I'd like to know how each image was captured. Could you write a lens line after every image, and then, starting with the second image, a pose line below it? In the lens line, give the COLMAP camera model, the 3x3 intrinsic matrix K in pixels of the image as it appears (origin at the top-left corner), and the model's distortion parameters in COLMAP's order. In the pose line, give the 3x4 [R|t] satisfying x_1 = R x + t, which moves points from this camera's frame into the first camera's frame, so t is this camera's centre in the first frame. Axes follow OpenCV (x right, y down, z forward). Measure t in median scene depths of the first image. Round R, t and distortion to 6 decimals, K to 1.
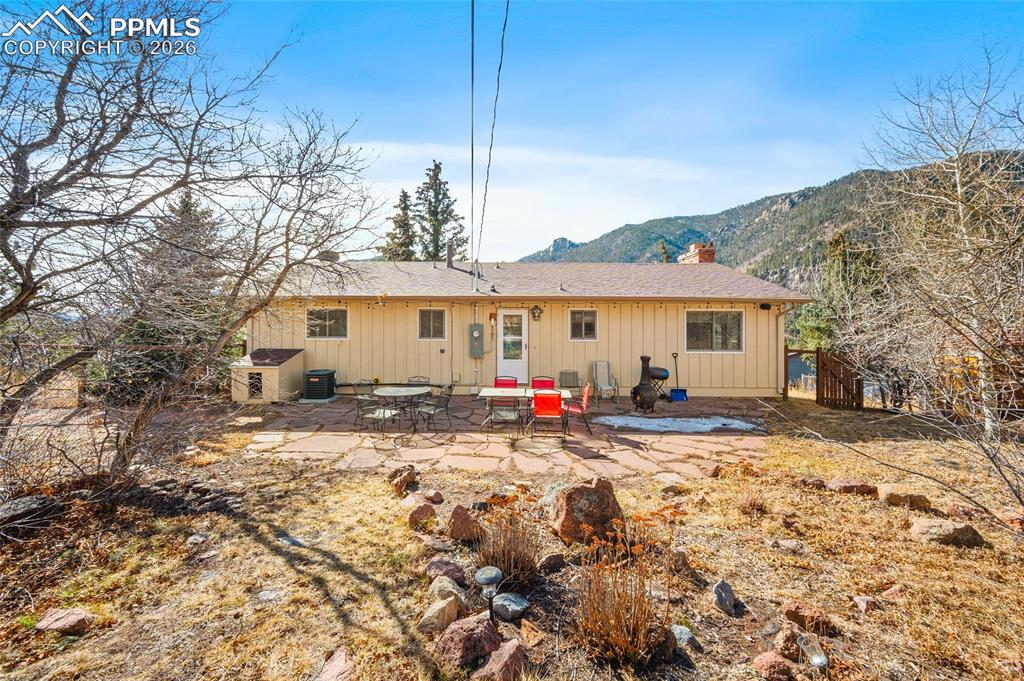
lens RADIAL K [[400.8, 0, 503.6], [0, 400.8, 346.5], [0, 0, 1]] dist [-0.000576, -0.000241]
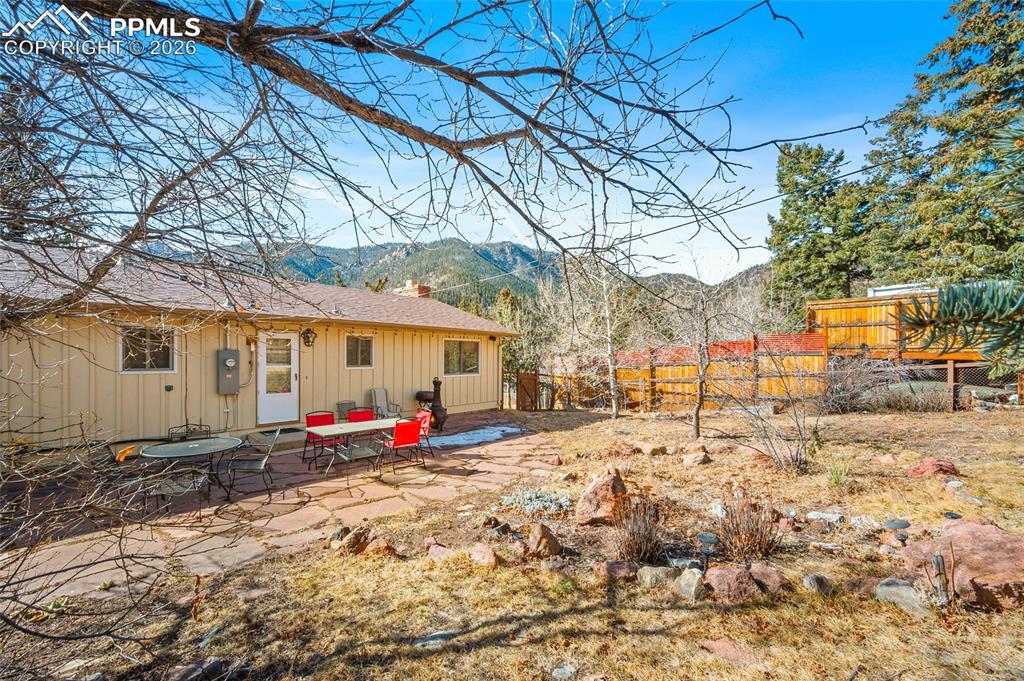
lens RADIAL K [[400.8, 0, 503.6], [0, 400.8, 346.5], [0, 0, 1]] dist [-0.000576, -0.000241]
pose [[0.680182, 0.012952, 0.732929, -0.269476], [0.041034, 0.997603, -0.055710, 0.001957], [-0.731894, 0.067968, 0.678021, 0.105692]]
